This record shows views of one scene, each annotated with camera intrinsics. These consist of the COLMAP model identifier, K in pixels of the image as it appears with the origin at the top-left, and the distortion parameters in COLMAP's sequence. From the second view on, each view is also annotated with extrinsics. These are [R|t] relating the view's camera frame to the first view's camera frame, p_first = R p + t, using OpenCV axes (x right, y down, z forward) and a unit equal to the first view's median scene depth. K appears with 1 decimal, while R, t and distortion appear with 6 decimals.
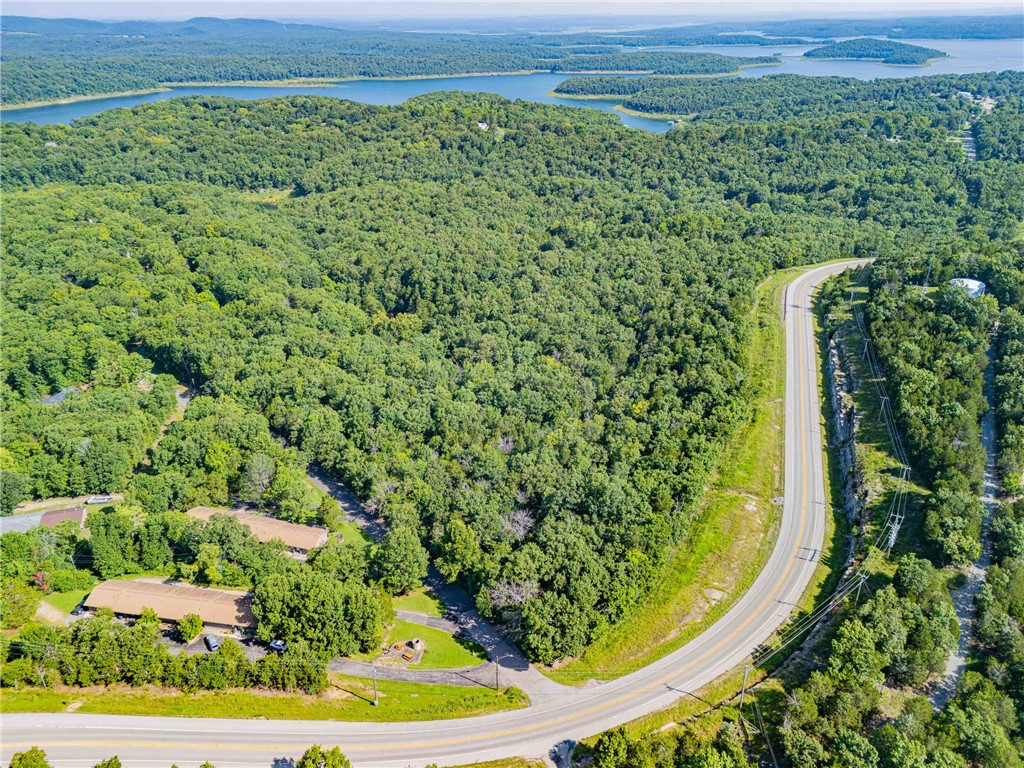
lens RADIAL K [[740.9, 0, 512.0], [0, 740.9, 384.0], [0, 0, 1]] dist [0.079619, -0.088033]
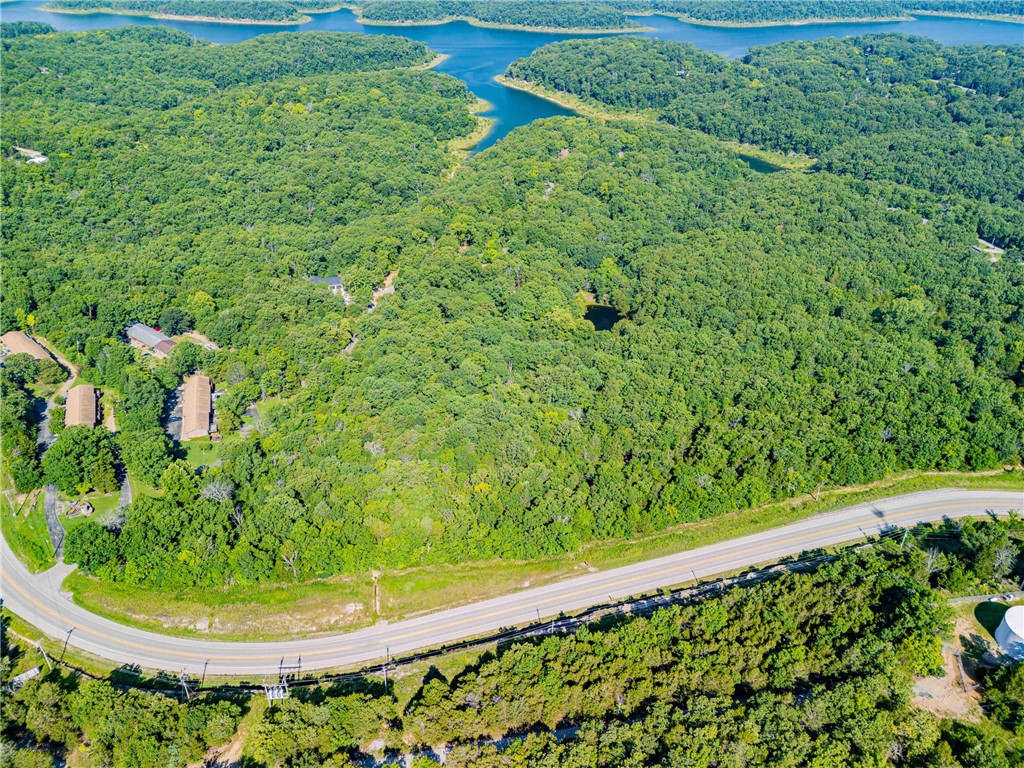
lens RADIAL K [[740.9, 0, 512.0], [0, 740.9, 384.0], [0, 0, 1]] dist [0.079619, -0.088033]
pose [[0.592176, 0.429791, -0.681621, 1.165555], [-0.361764, 0.897646, 0.251713, -0.507727], [0.720038, 0.097528, 0.687047, 0.501481]]
